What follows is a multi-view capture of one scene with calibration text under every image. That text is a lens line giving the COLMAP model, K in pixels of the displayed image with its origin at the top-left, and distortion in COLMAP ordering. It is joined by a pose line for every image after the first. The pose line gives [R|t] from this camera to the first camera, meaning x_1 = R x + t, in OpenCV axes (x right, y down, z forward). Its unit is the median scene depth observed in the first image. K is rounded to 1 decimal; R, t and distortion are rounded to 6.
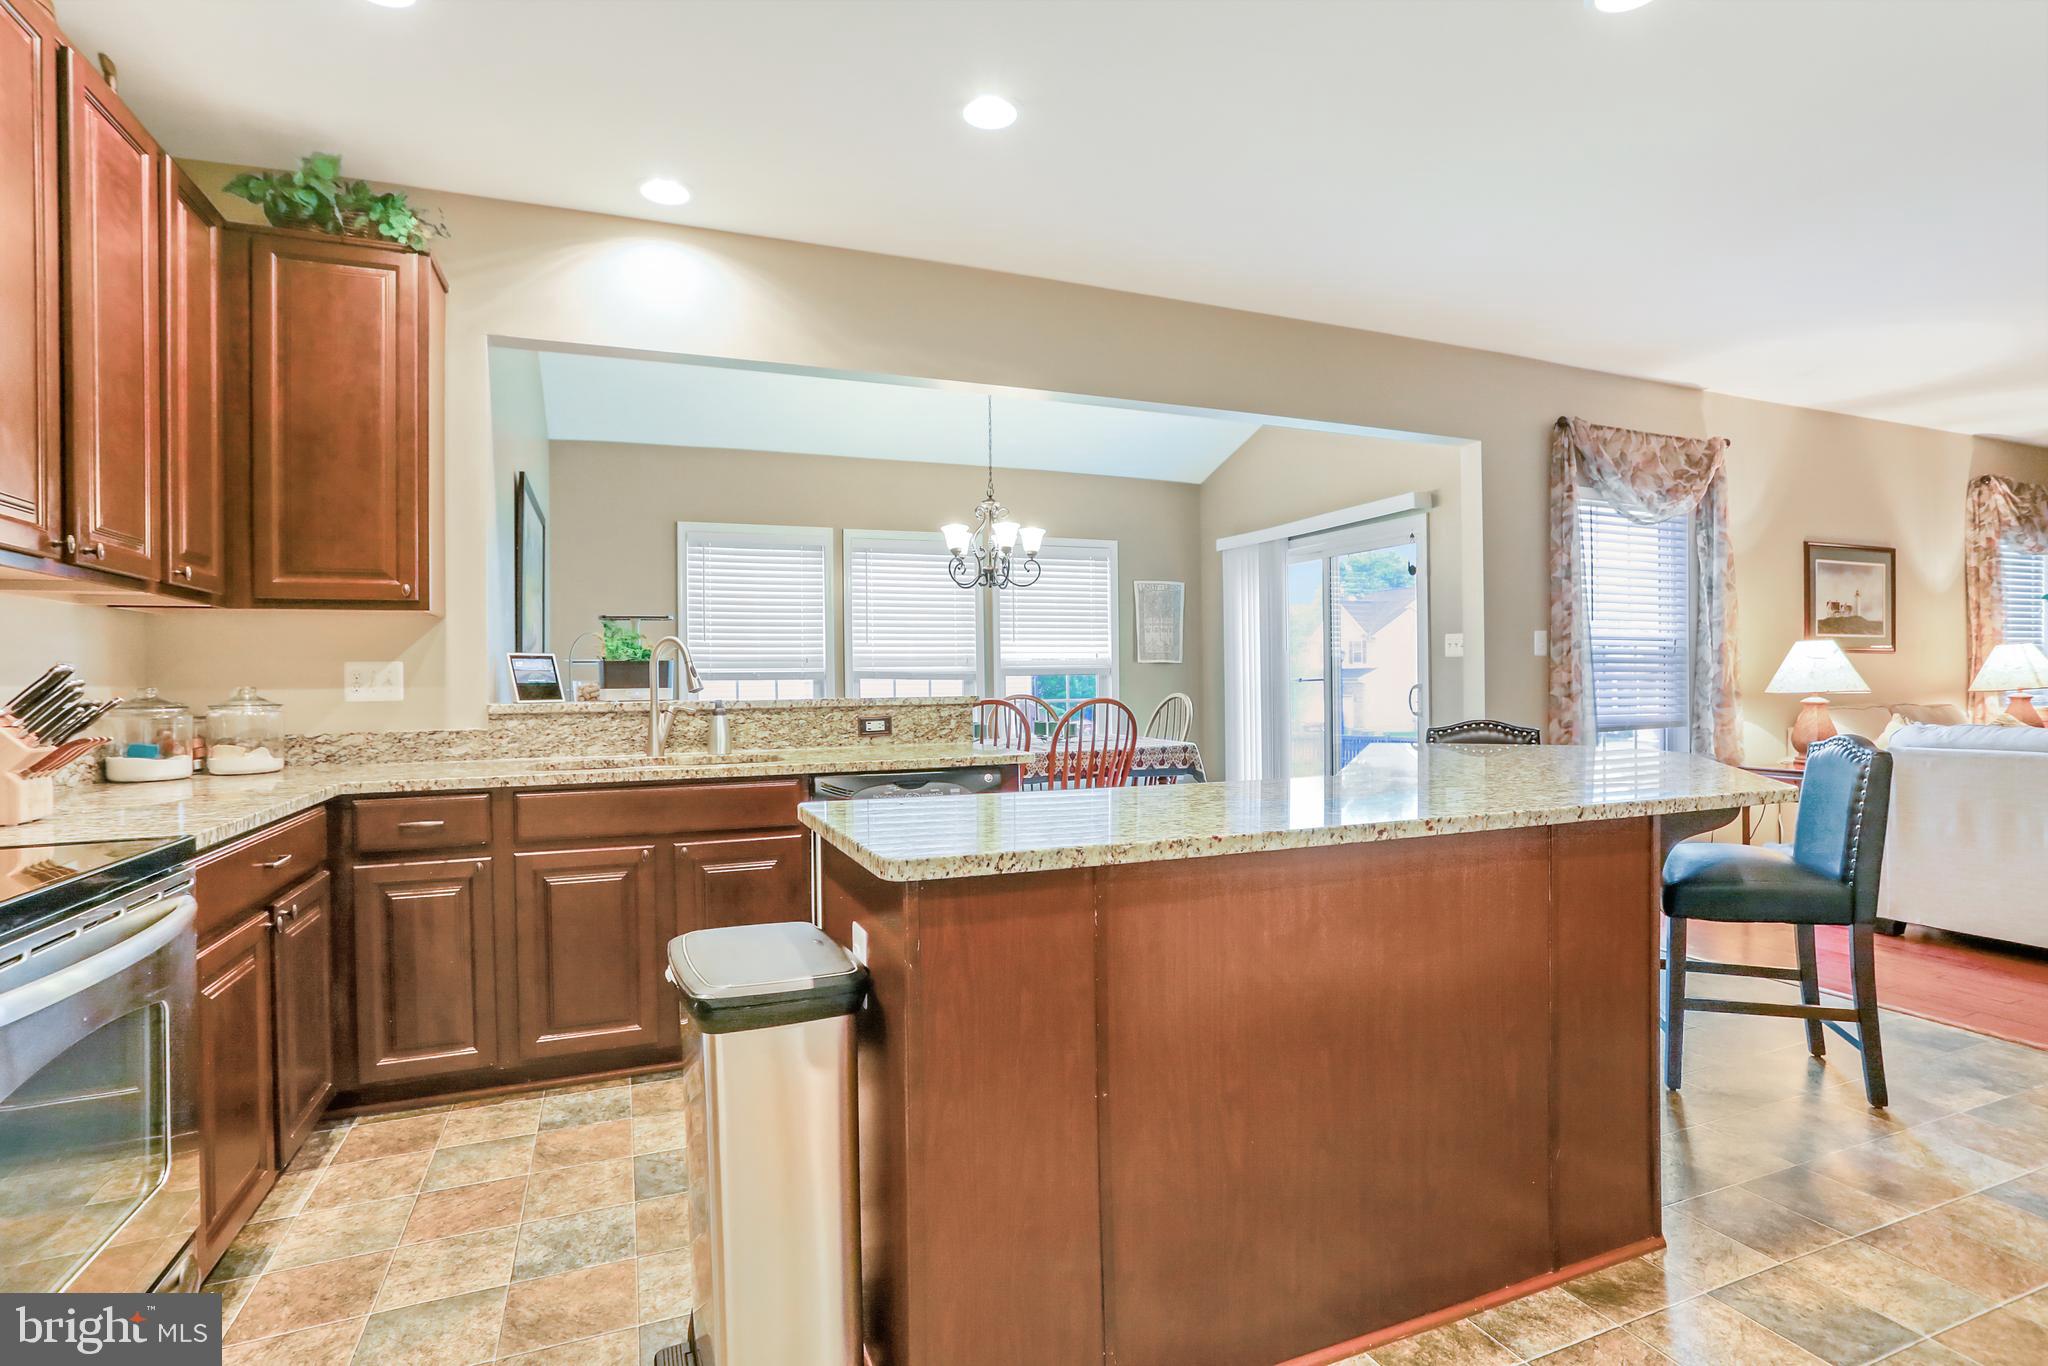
lens RADIAL K [[1000.6, 0, 1022.2], [0, 1000.6, 688.3], [0, 0, 1]] dist [-0.061803, 0.030743]
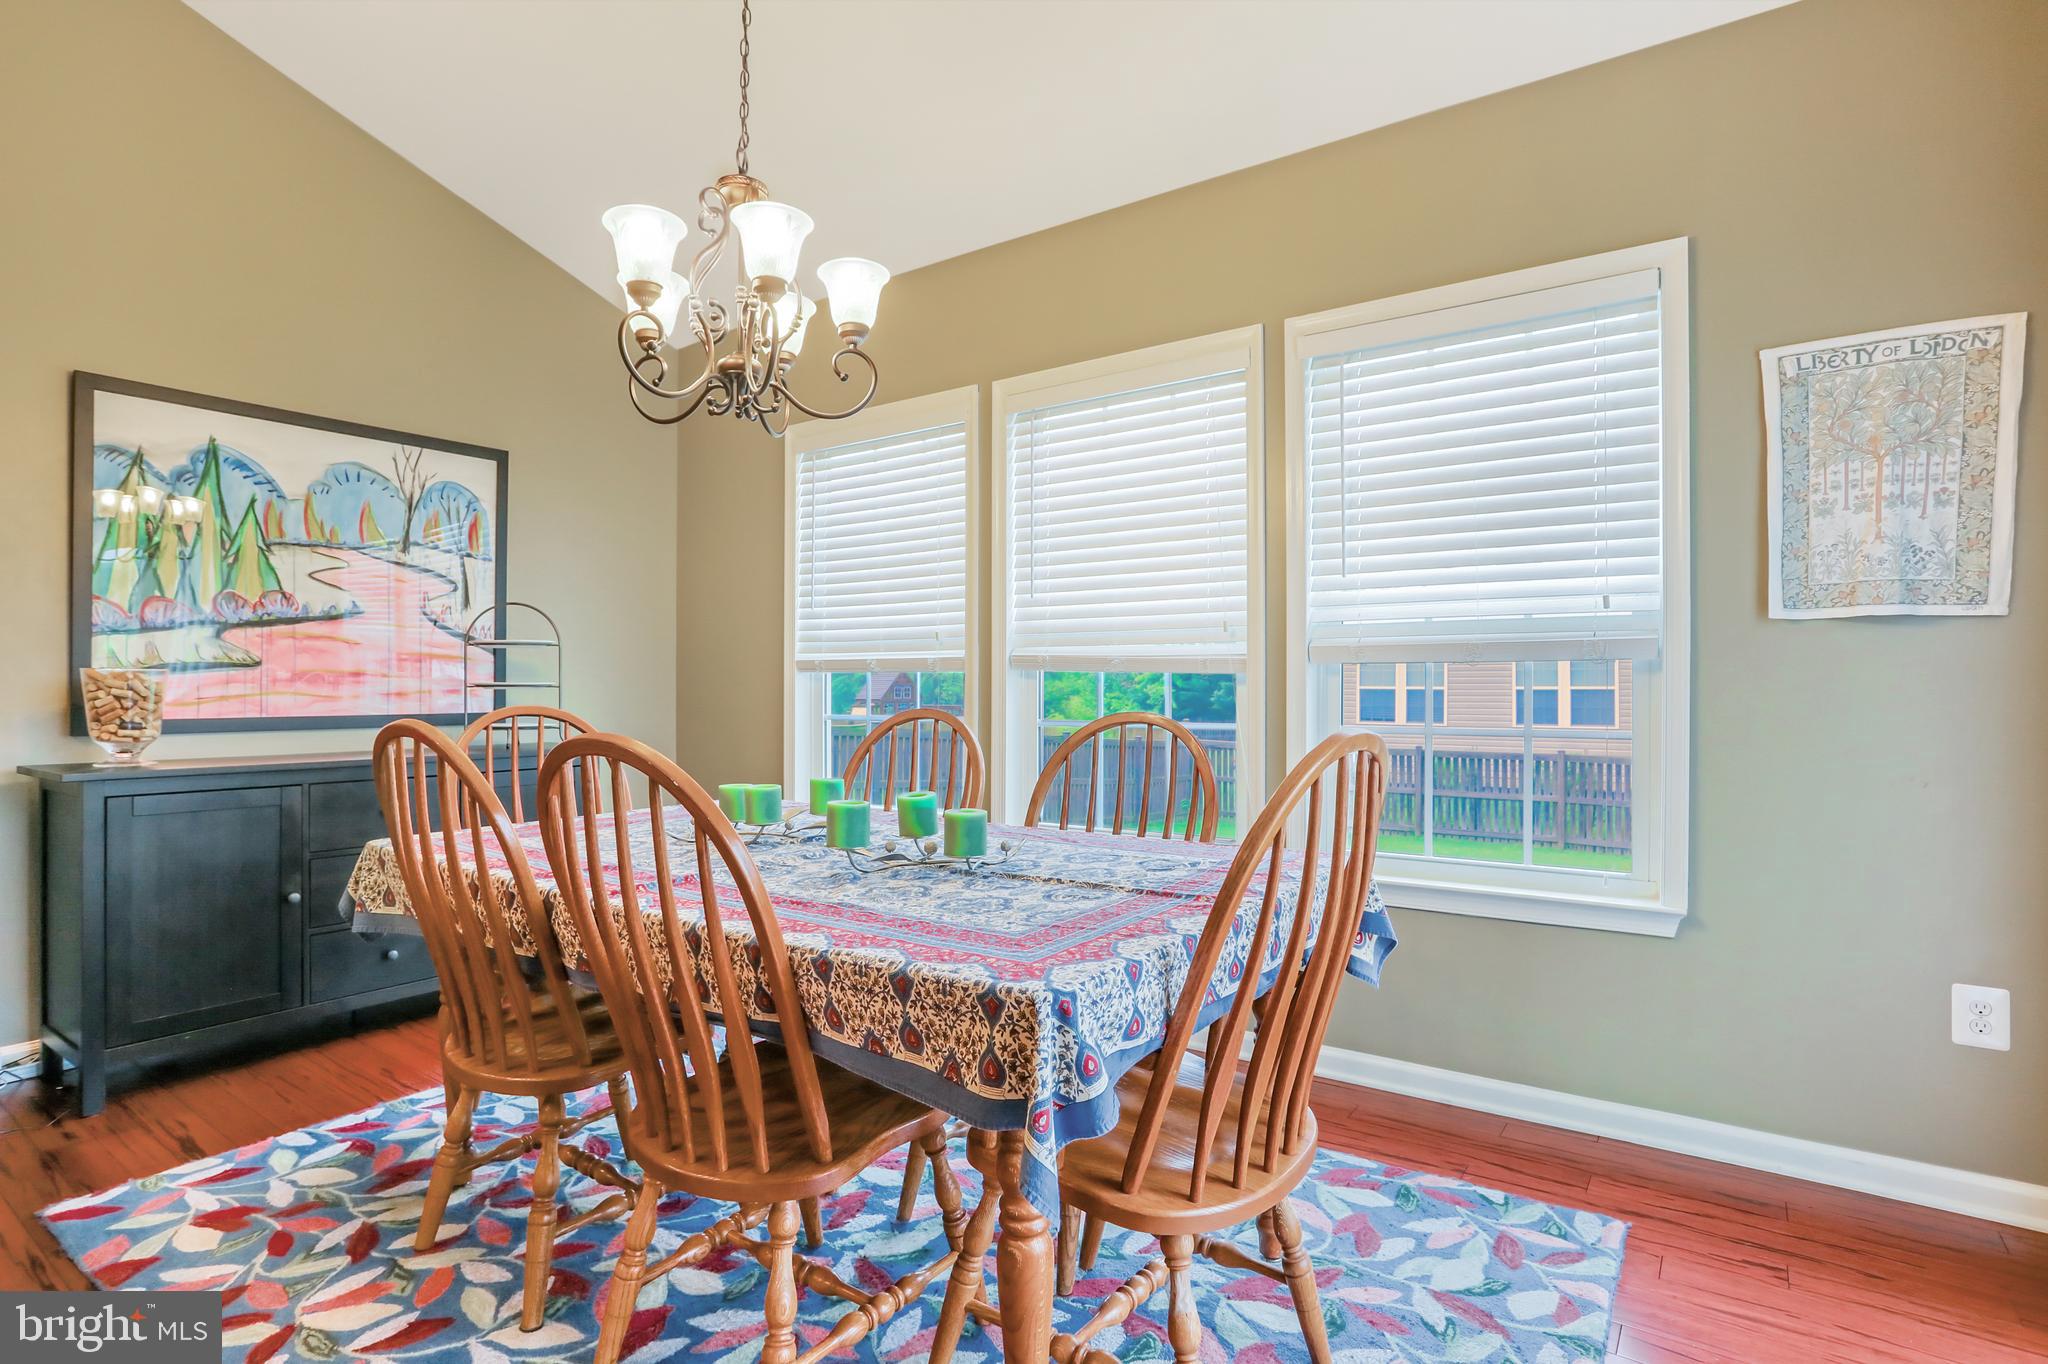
lens RADIAL K [[1024.6, 0, 1029.7], [0, 1024.6, 683.6], [0, 0, 1]] dist [-0.025815, 0.000122]
pose [[0.543732, 0.011291, -0.839183, 0.508451], [-0.010970, 0.999920, 0.006346, -0.011217], [0.839187, 0.005755, 0.543812, 1.315254]]
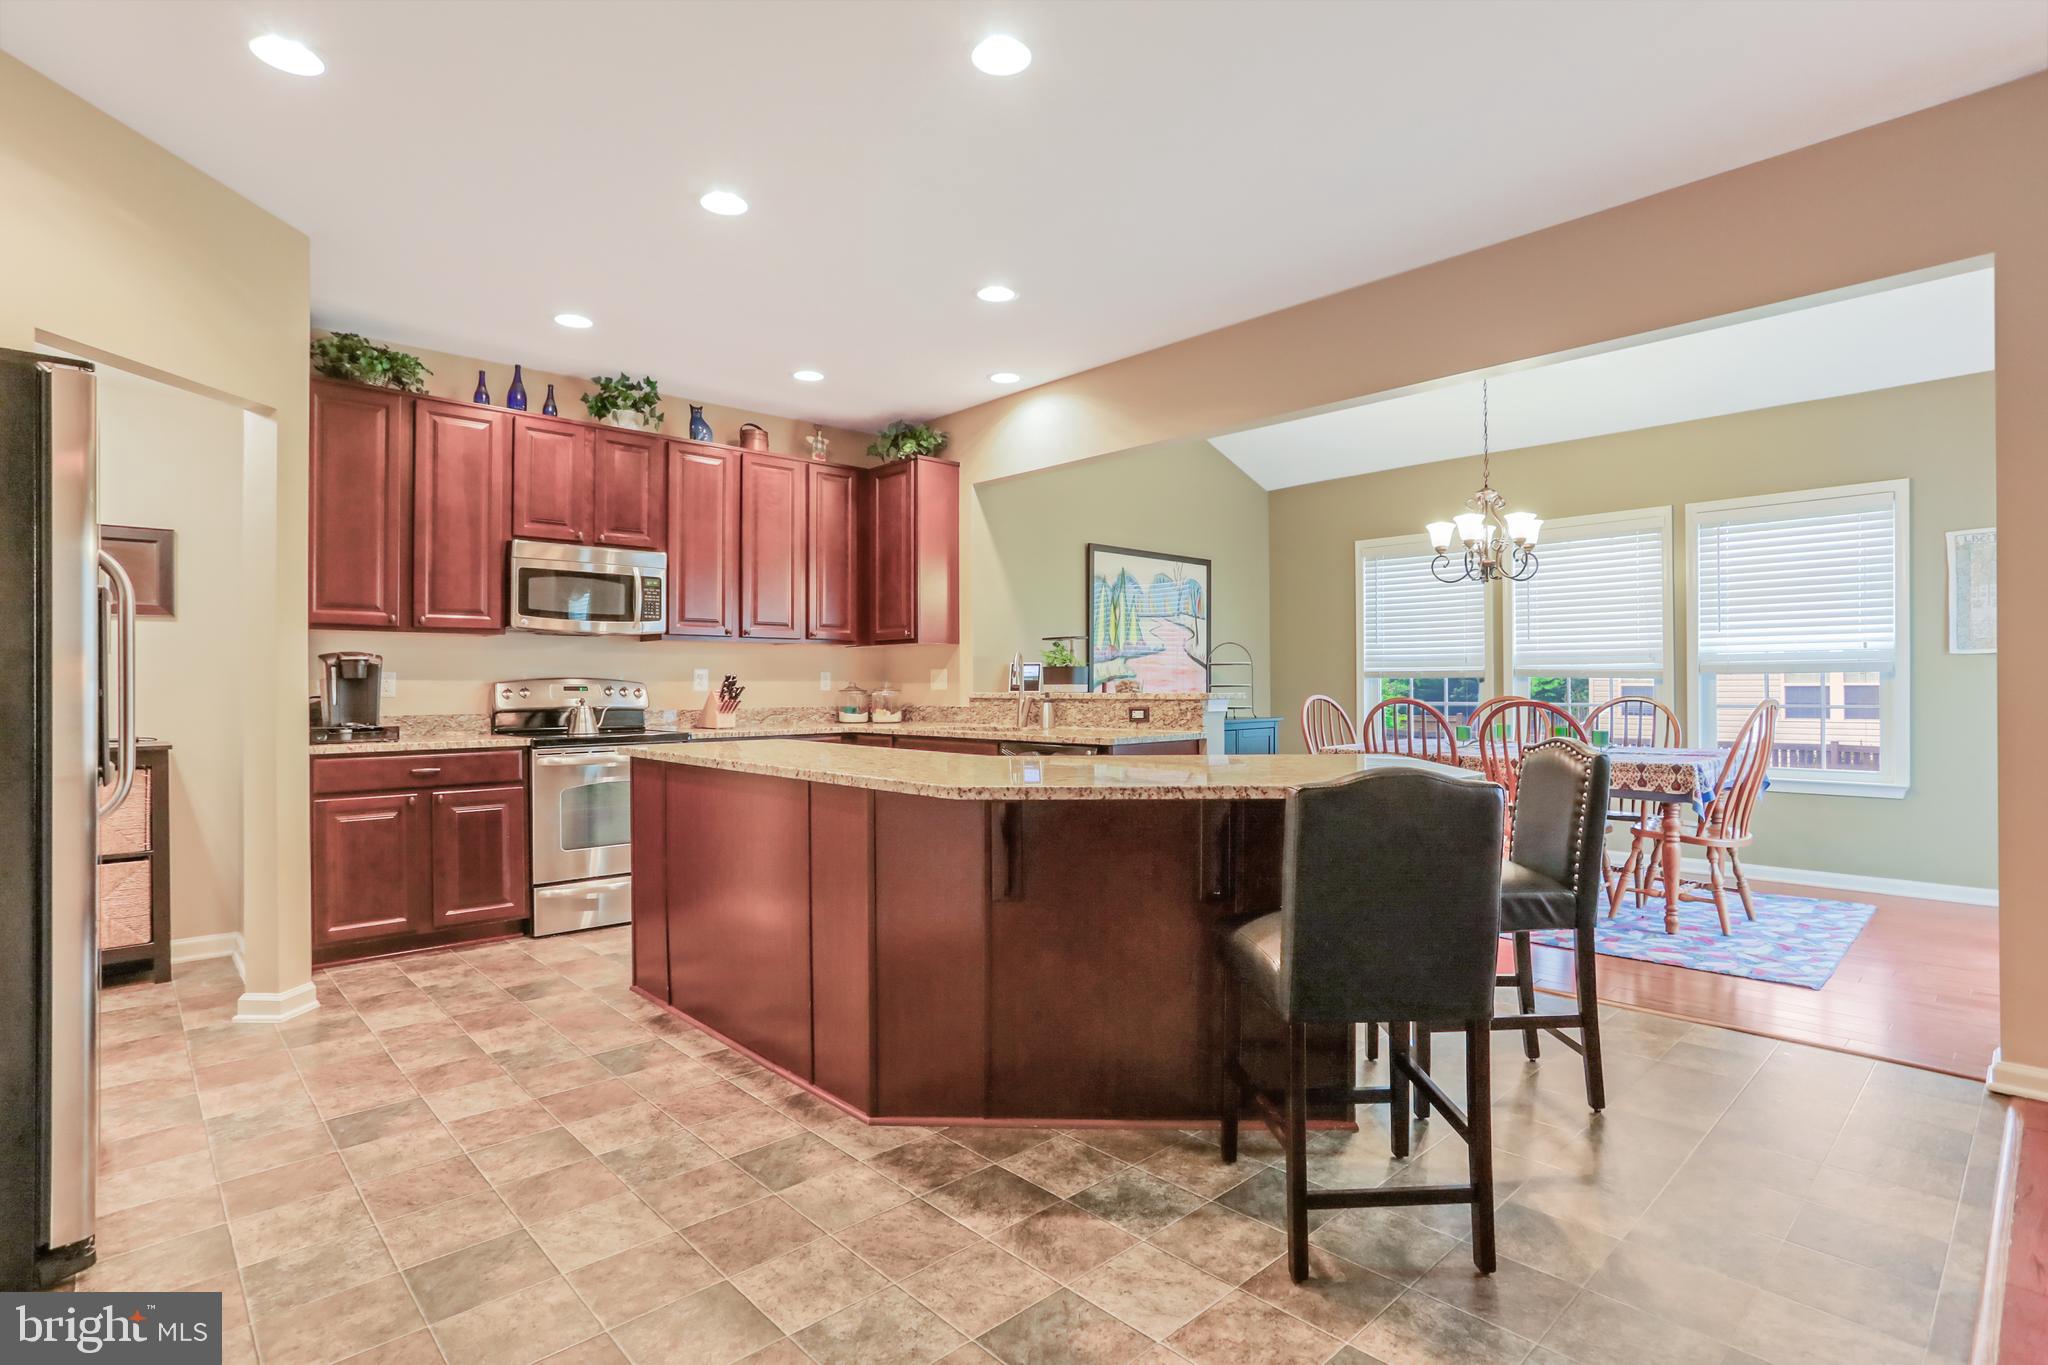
lens RADIAL K [[1000.6, 0, 1022.2], [0, 1000.6, 687.8], [0, 0, 1]] dist [-0.061803, 0.030743]
pose [[0.359414, 0.011709, -0.933105, 1.015898], [-0.006862, 0.999927, 0.009904, -0.009515], [0.933153, 0.002843, 0.359468, 0.373999]]
